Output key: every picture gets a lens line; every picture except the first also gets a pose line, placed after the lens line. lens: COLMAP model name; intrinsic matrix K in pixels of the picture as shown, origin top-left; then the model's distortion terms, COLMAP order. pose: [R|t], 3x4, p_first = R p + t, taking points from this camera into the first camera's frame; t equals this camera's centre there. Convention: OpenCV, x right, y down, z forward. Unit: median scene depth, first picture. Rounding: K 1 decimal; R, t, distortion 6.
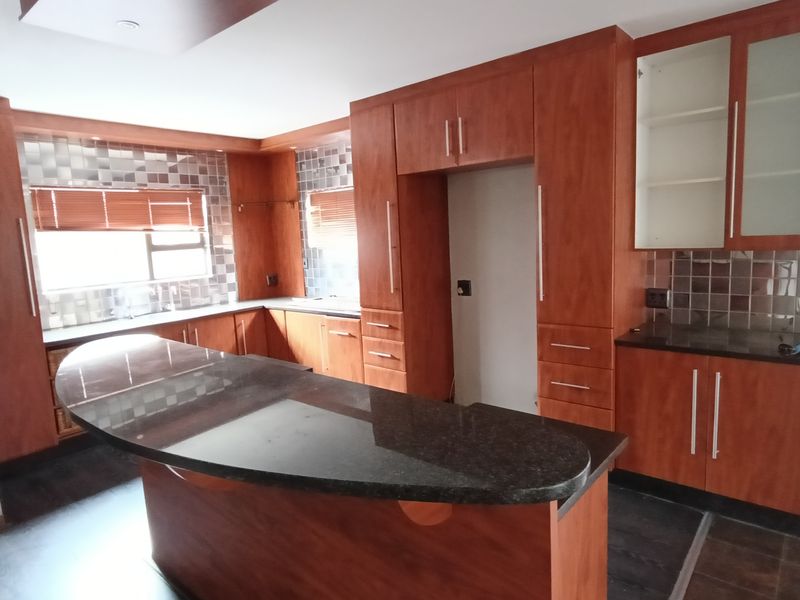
lens RADIAL K [[505.0, 0, 401.6], [0, 505.0, 298.7], [0, 0, 1]] dist [-0.000803, -0.003679]
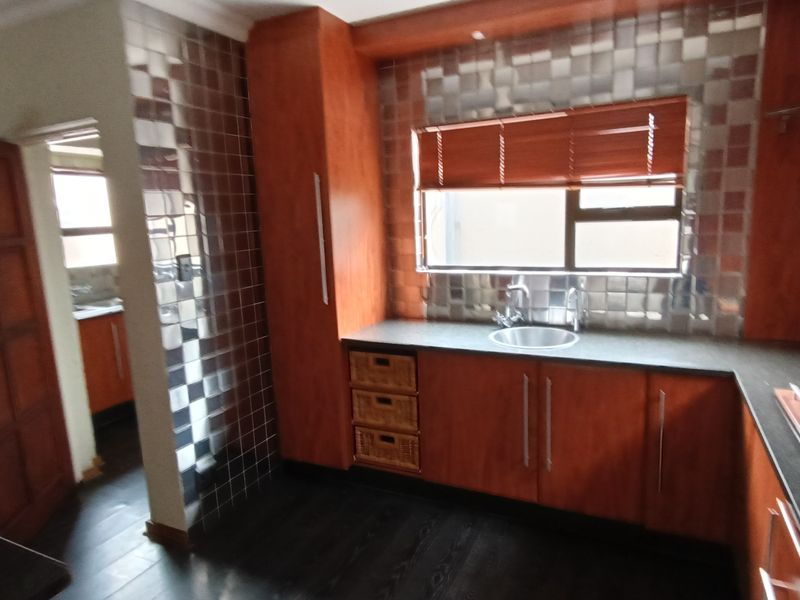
lens RADIAL K [[505.0, 0, 402.4], [0, 505.0, 302.0], [0, 0, 1]] dist [-0.000803, -0.003679]
pose [[0.270172, 0.200685, -0.941665, 0.017215], [-0.107034, 0.978234, 0.177770, -0.084851], [0.956844, 0.052762, 0.285771, 0.650656]]
